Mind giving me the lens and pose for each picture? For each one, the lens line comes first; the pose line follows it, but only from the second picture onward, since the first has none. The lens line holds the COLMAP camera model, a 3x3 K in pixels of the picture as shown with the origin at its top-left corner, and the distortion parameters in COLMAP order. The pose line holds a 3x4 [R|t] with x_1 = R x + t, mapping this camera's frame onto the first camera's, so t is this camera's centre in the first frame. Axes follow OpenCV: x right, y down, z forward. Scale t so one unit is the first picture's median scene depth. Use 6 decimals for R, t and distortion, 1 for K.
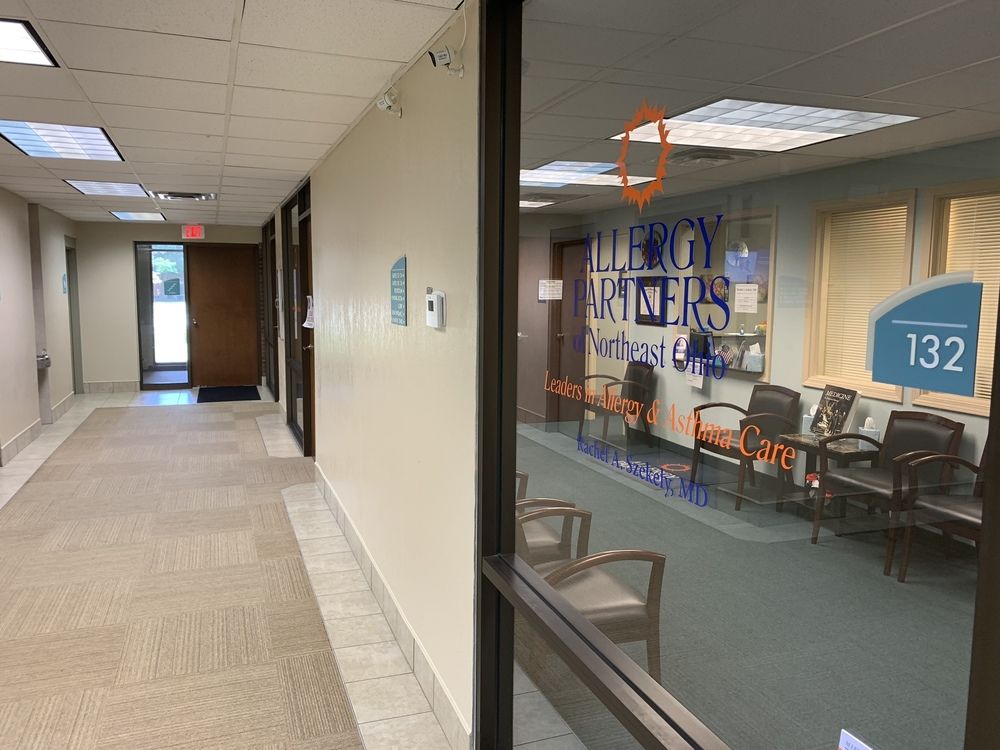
lens RADIAL K [[779.8, 0, 494.5], [0, 779.8, 378.5], [0, 0, 1]] dist [0.013306, -0.025144]
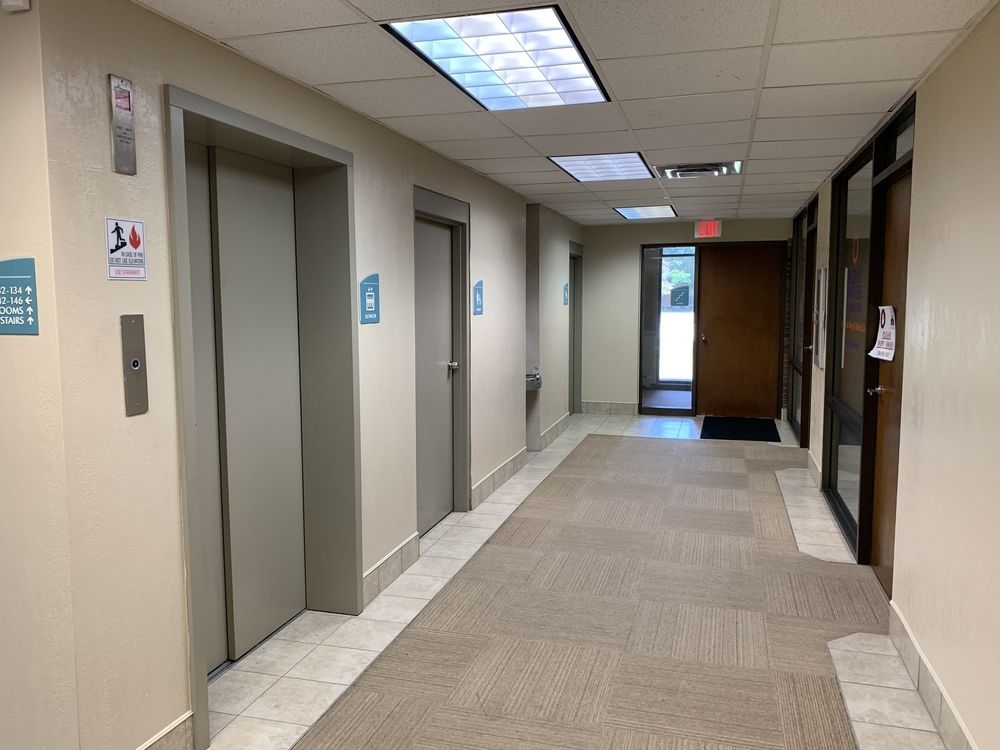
lens RADIAL K [[779.8, 0, 494.6], [0, 779.8, 372.2], [0, 0, 1]] dist [0.013306, -0.025144]
pose [[0.809244, 0.046113, -0.585660, -0.093288], [-0.057517, 0.998344, -0.000869, -0.027539], [0.584650, 0.034389, 0.810557, 0.245755]]
